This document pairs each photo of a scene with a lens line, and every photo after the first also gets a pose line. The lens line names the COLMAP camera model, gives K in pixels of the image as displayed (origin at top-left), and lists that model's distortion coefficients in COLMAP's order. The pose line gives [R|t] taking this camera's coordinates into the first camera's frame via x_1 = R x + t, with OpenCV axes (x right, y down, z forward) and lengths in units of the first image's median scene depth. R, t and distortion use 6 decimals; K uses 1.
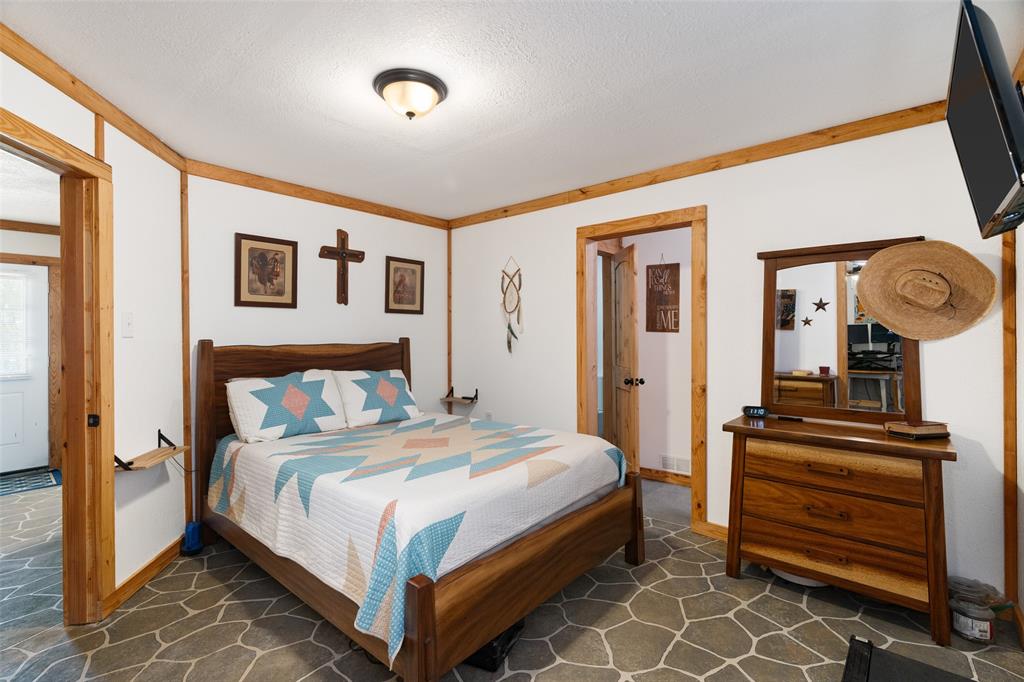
lens RADIAL K [[477.3, 0, 509.7], [0, 477.3, 328.7], [0, 0, 1]] dist [0.001609, 0.000399]
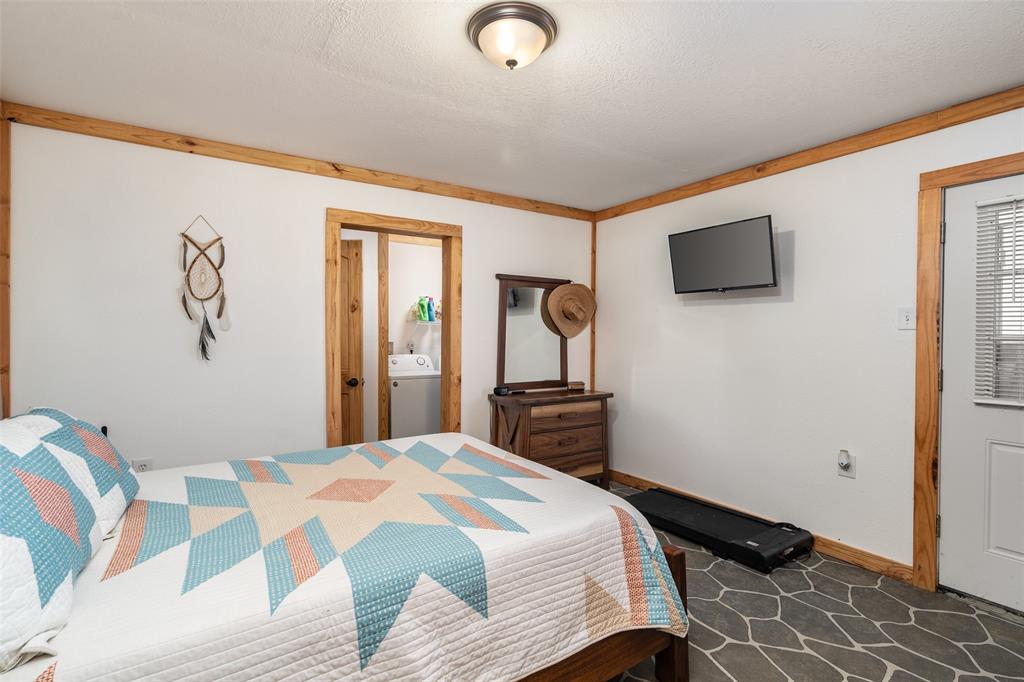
lens RADIAL K [[471.7, 0, 512.0], [0, 471.7, 341.0], [0, 0, 1]] dist [-0.002440, 0.000526]
pose [[0.275336, -0.010291, 0.961293, -0.575427], [-0.014446, 0.999785, 0.014841, 0.008312], [-0.961240, -0.017974, 0.275128, 0.451039]]
